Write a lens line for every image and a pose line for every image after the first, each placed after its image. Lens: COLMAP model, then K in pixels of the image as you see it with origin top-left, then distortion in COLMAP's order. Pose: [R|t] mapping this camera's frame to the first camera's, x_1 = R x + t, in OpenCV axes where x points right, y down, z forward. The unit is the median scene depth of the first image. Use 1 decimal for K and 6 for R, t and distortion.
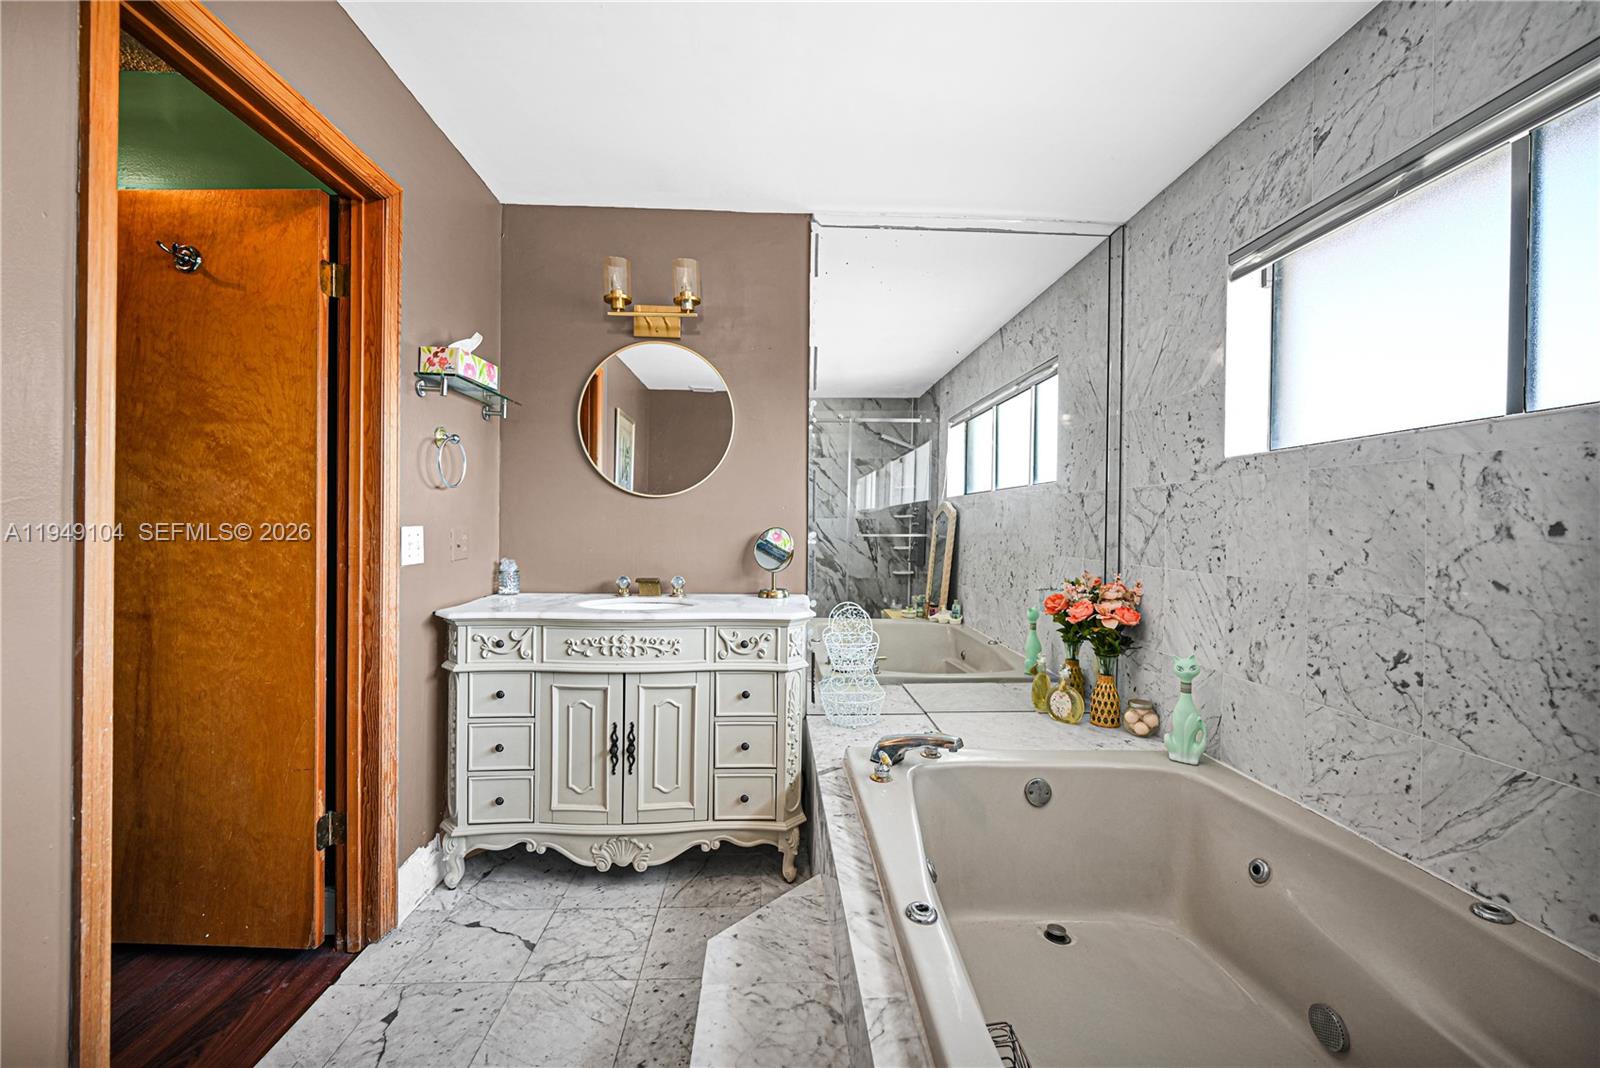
lens RADIAL K [[638.0, 0, 799.6], [0, 638.0, 526.6], [0, 0, 1]] dist [-0.001217, 0.000139]
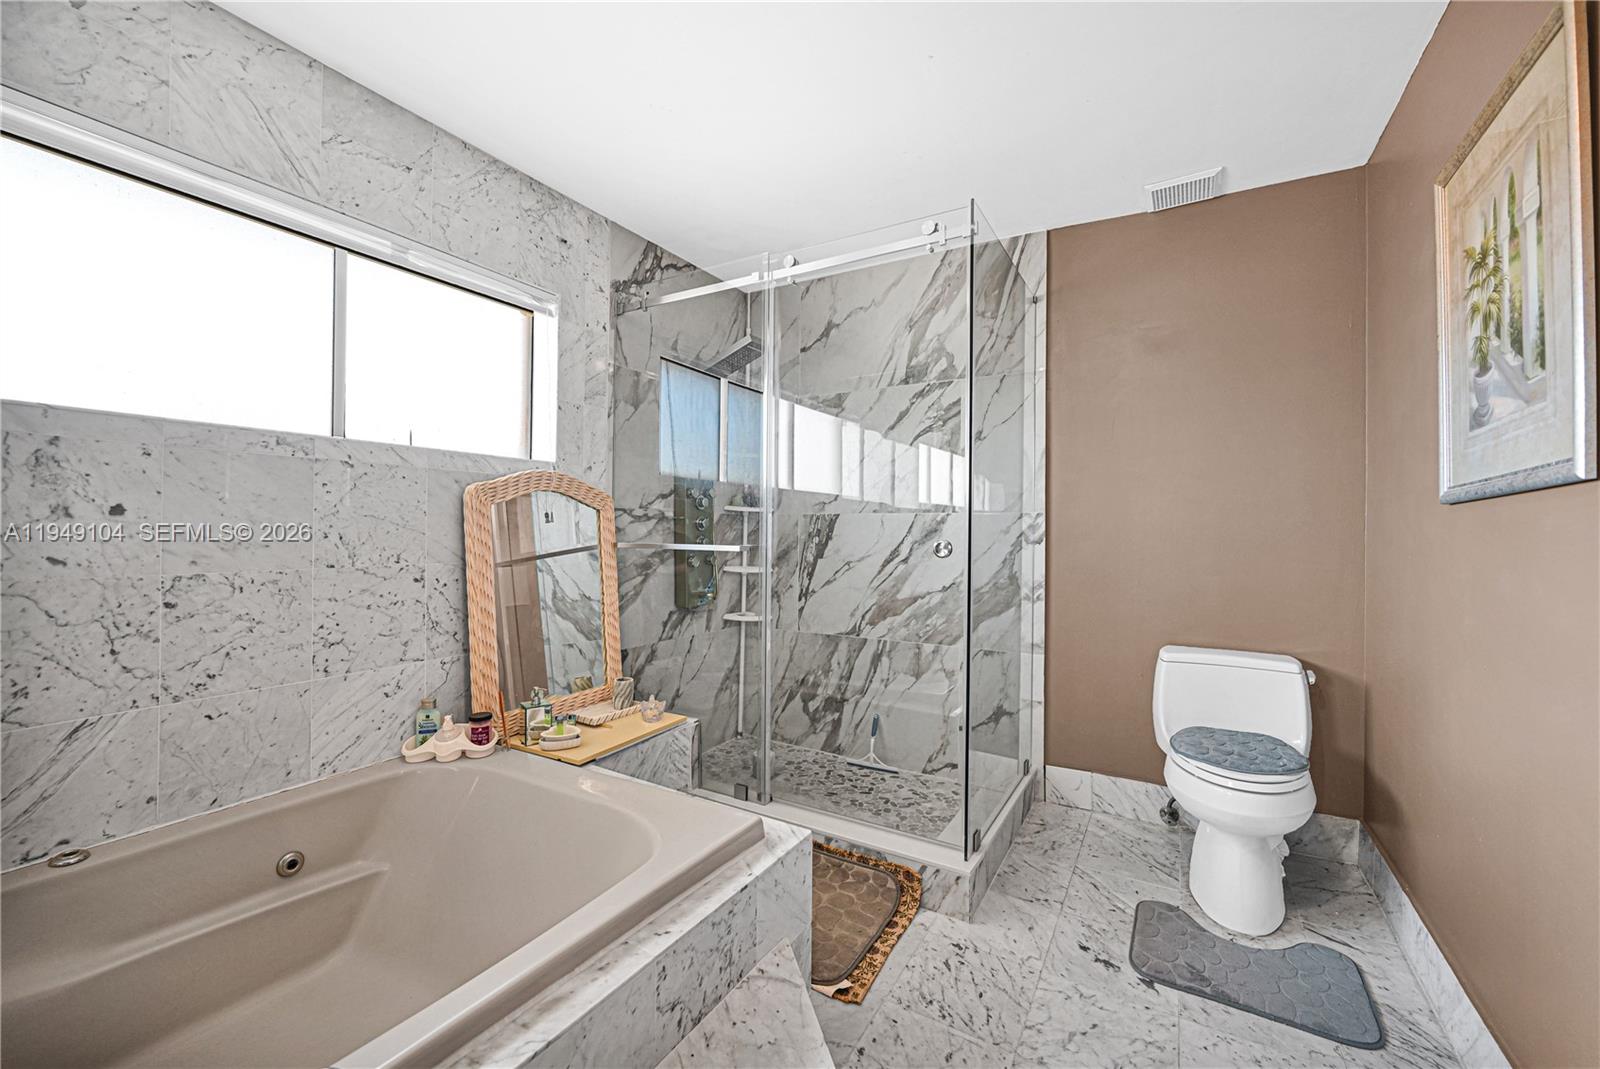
lens RADIAL K [[638.0, 0, 799.6], [0, 638.0, 527.1], [0, 0, 1]] dist [-0.001217, 0.000139]
pose [[-0.832273, -0.014813, 0.554169, -0.344556], [-0.016106, 0.999867, 0.002539, 0.007722], [-0.554133, -0.006812, -0.832400, 0.748834]]
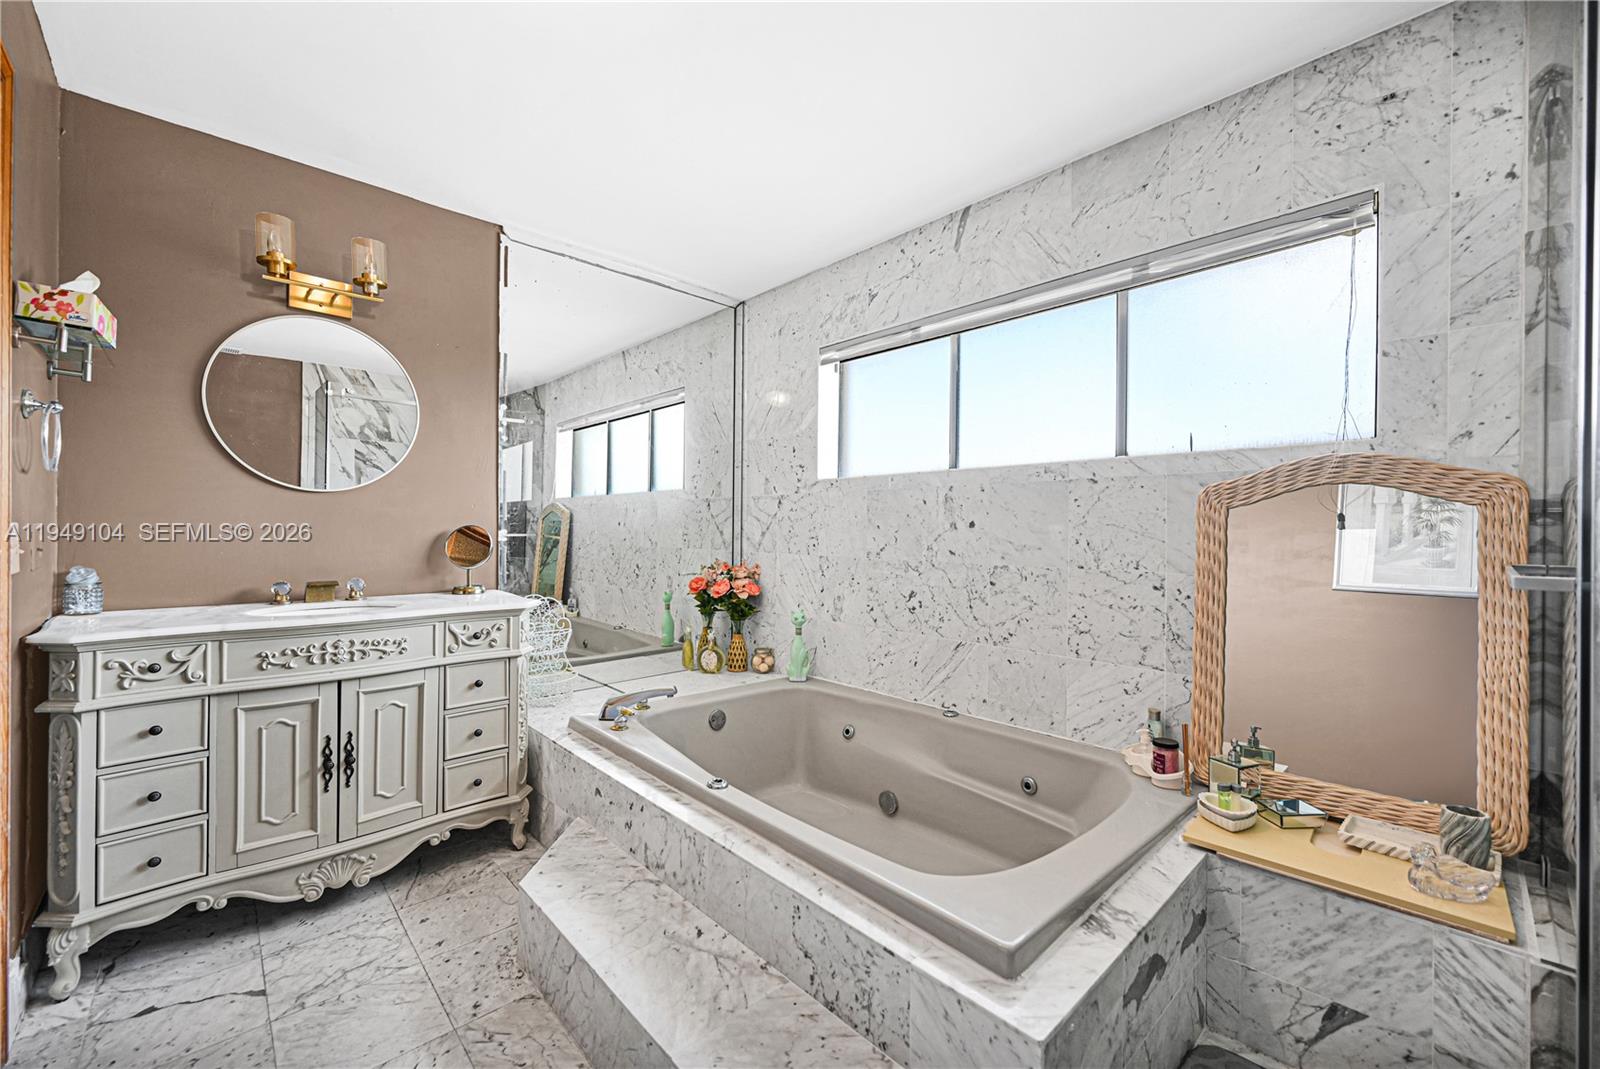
lens RADIAL K [[638.0, 0, 799.6], [0, 638.0, 527.1], [0, 0, 1]] dist [-0.001217, 0.000139]
pose [[0.763299, -0.002409, 0.646040, -0.363087], [0.002129, 0.999997, 0.001214, 0.005295], [-0.646041, 0.000449, 0.763302, -0.147419]]
